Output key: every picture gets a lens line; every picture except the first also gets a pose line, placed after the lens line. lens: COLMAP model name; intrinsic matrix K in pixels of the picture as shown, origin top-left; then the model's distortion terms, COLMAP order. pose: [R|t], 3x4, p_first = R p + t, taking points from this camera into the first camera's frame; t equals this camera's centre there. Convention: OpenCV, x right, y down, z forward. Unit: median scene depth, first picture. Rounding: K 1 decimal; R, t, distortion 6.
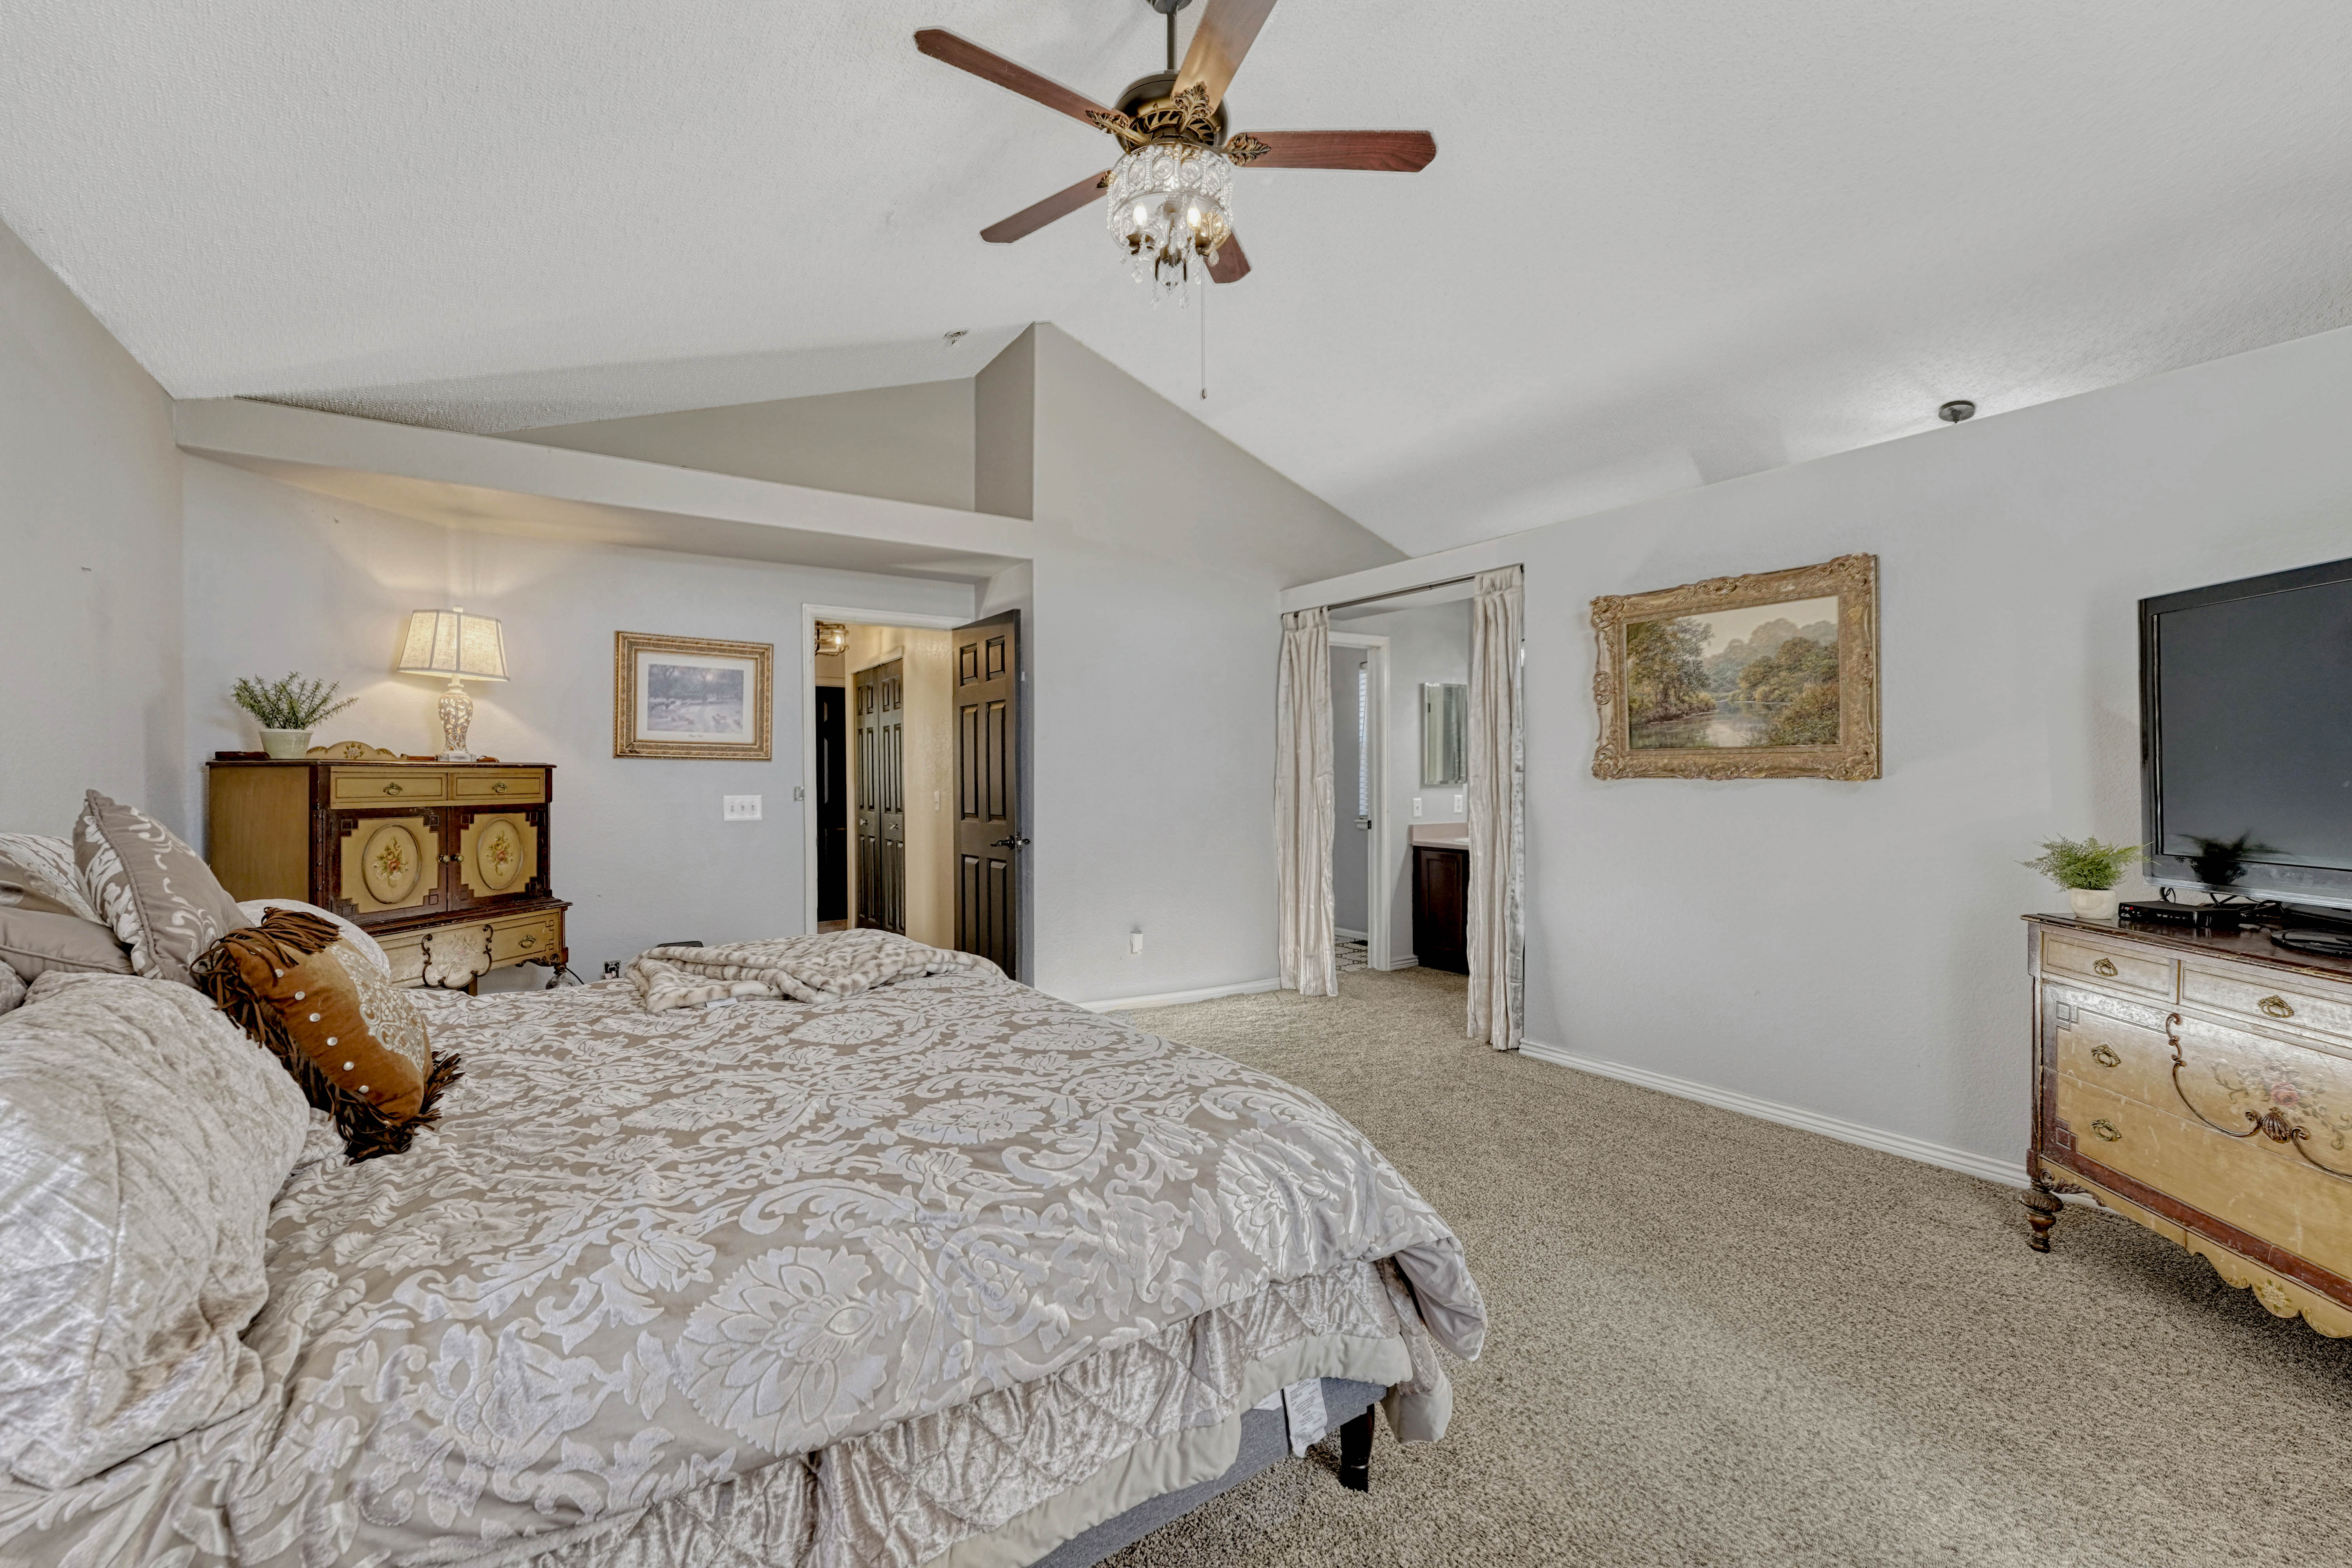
lens RADIAL K [[982.9, 0, 1176.6], [0, 982.9, 777.2], [0, 0, 1]] dist [-0.014758, 0.002378]
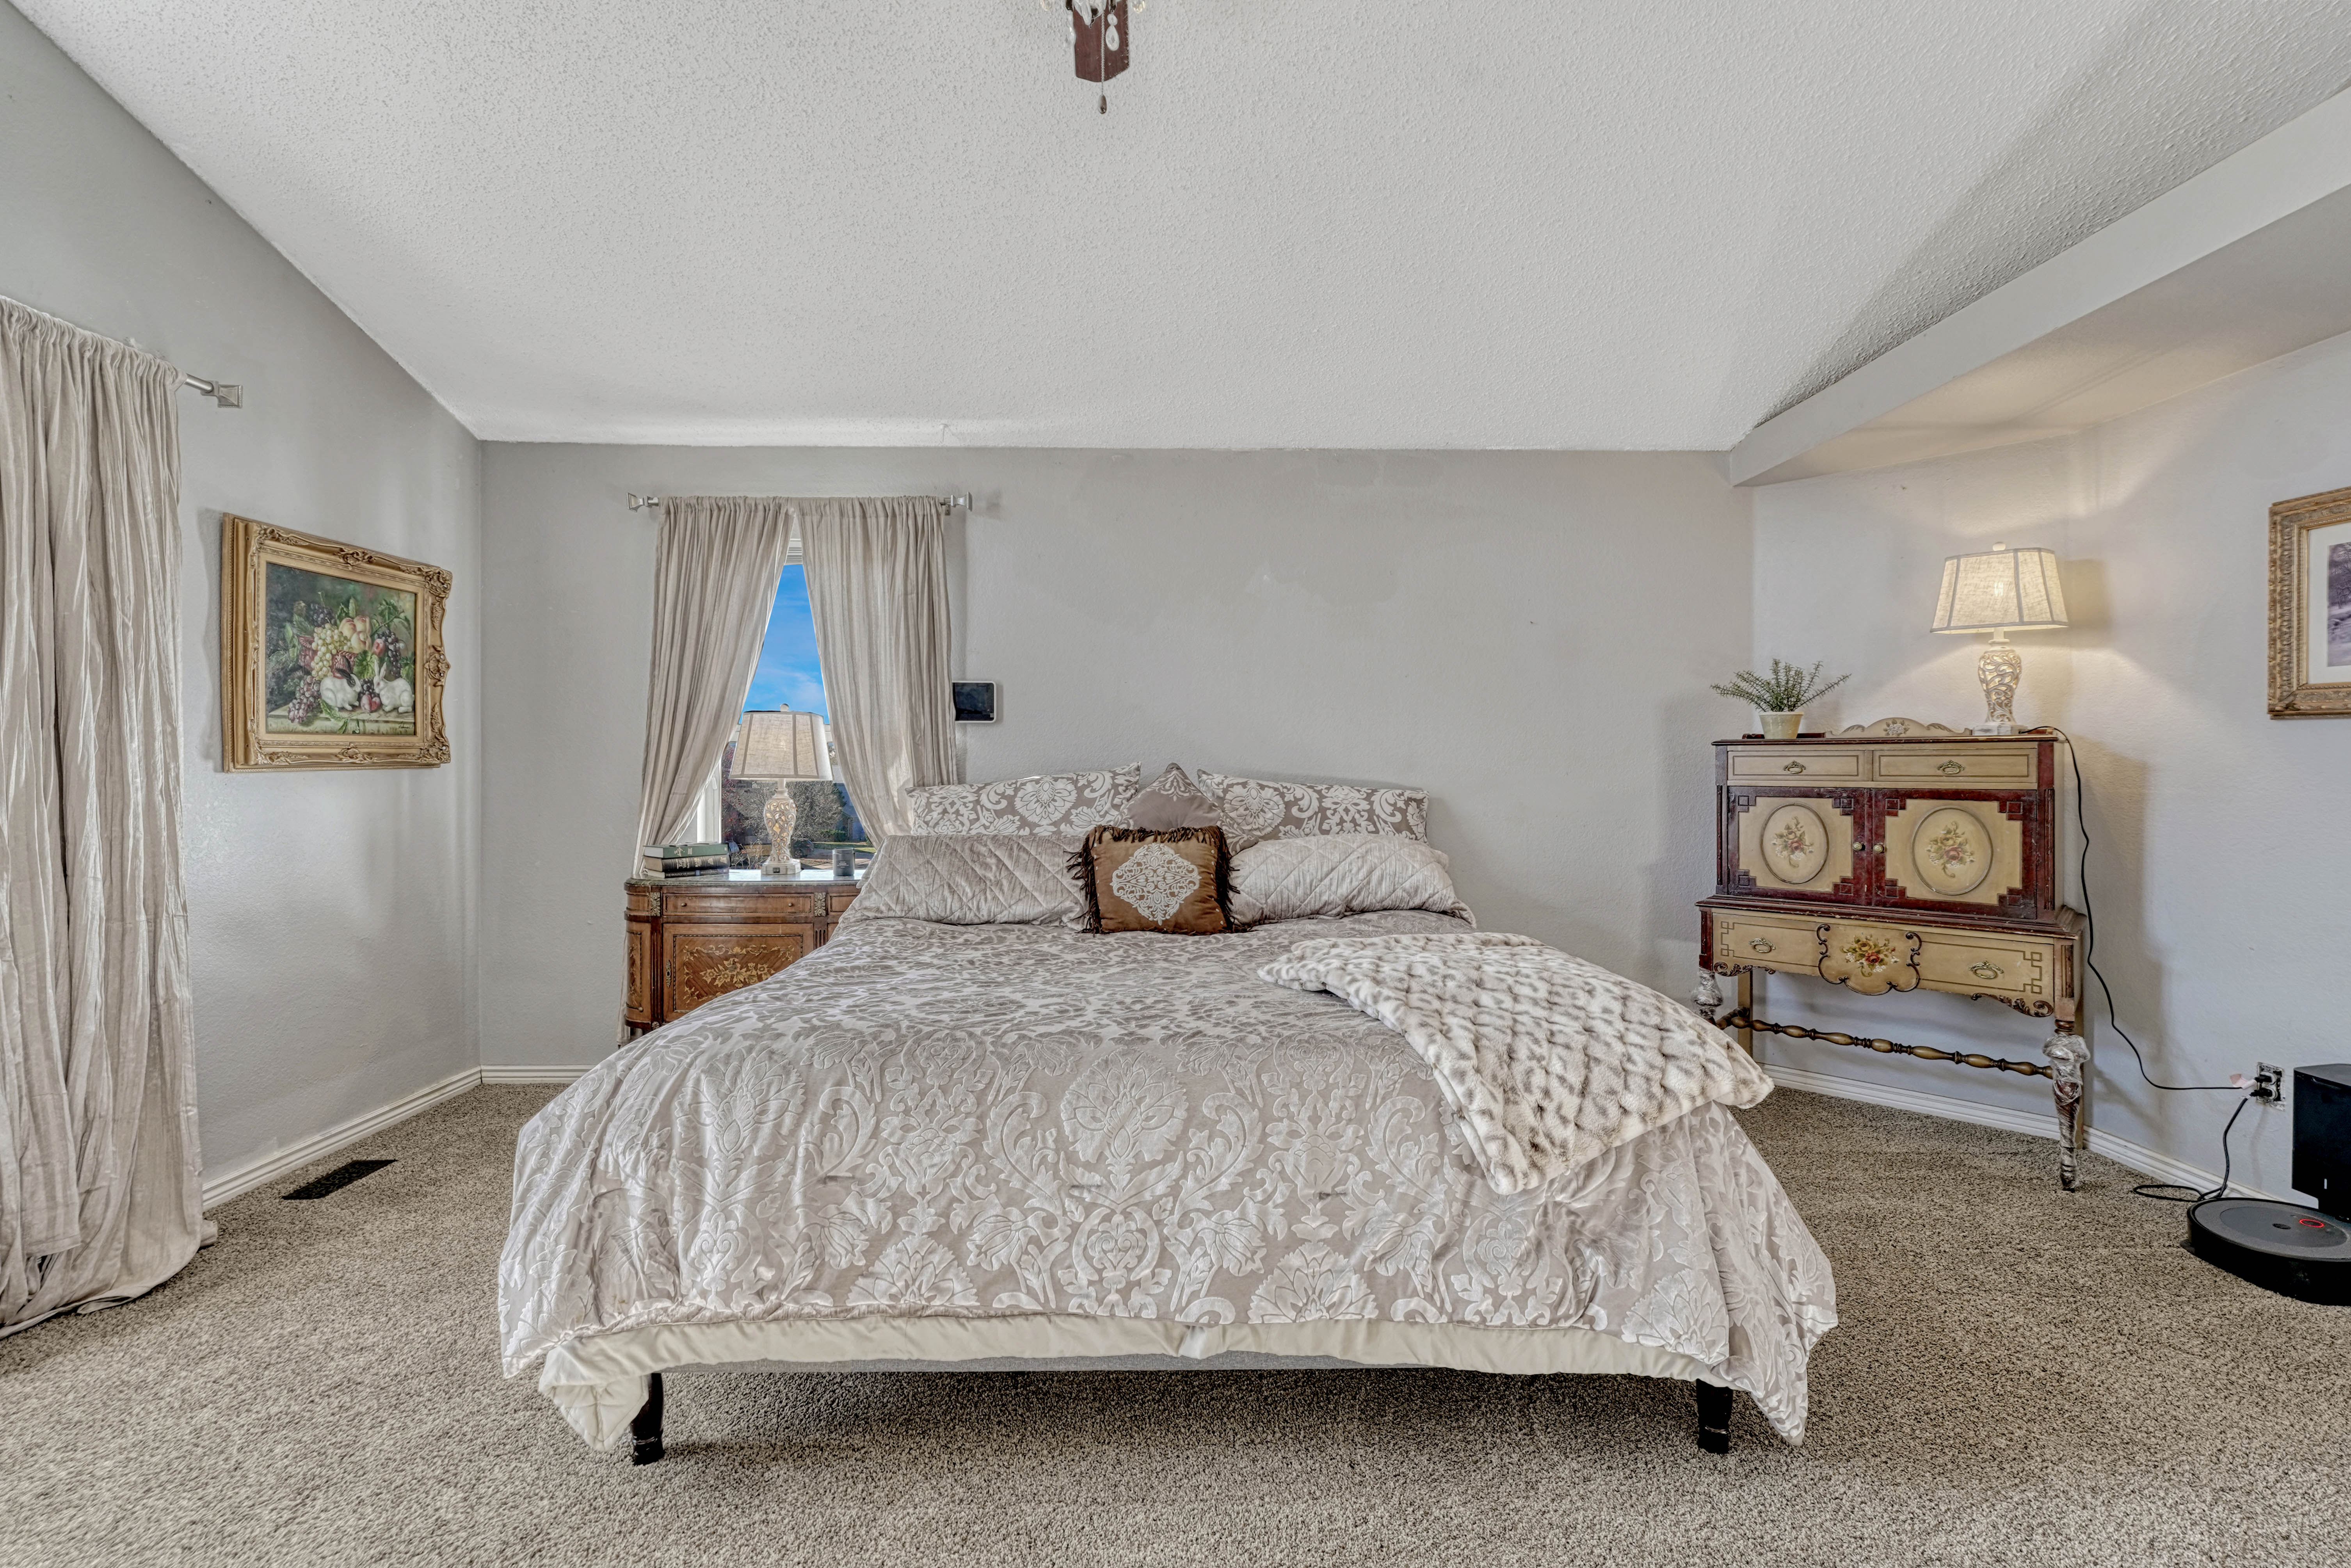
lens RADIAL K [[1003.4, 0, 1193.7], [0, 1003.4, 769.3], [0, 0, 1]] dist [-0.004380, -0.001377]
pose [[-0.544508, 0.007017, -0.838726, 0.339938], [0.002118, 0.999973, 0.006991, 0.005067], [0.838753, 0.002030, -0.544508, 0.951661]]
